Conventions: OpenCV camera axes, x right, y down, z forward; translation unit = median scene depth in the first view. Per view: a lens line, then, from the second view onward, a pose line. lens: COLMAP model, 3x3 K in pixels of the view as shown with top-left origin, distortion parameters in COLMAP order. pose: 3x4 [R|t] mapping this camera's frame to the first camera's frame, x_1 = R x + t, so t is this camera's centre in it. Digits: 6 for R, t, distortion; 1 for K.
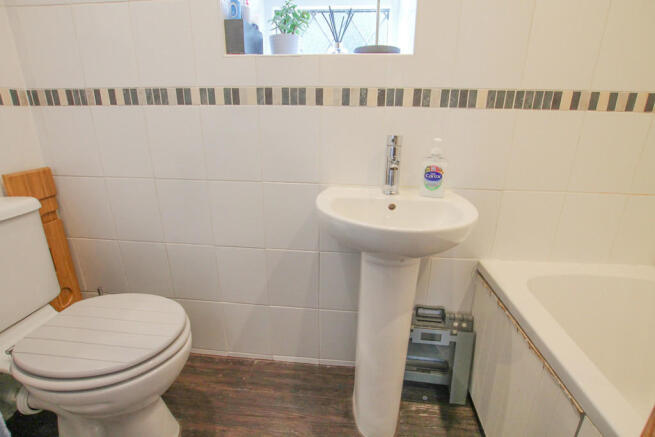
lens RADIAL K [[311.7, 0, 330.7], [0, 311.7, 218.5], [0, 0, 1]] dist [-0.002067, -0.000109]
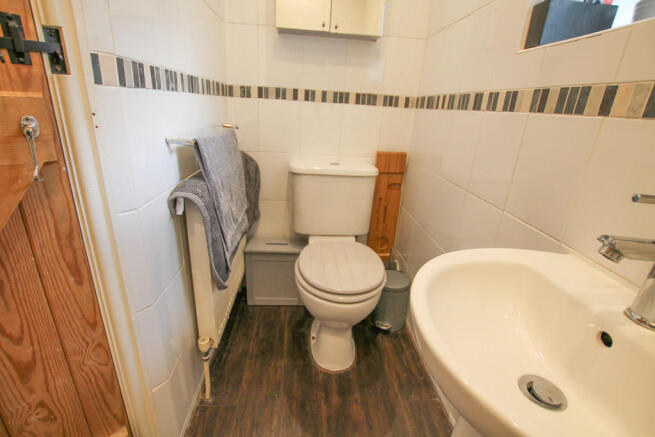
lens RADIAL K [[311.7, 0, 330.7], [0, 311.7, 218.5], [0, 0, 1]] dist [-0.002067, -0.000109]
pose [[0.208135, 0.342889, -0.916028, 0.452389], [-0.376131, 0.892580, 0.248649, -0.142451], [0.902887, 0.292794, 0.314749, 0.407206]]
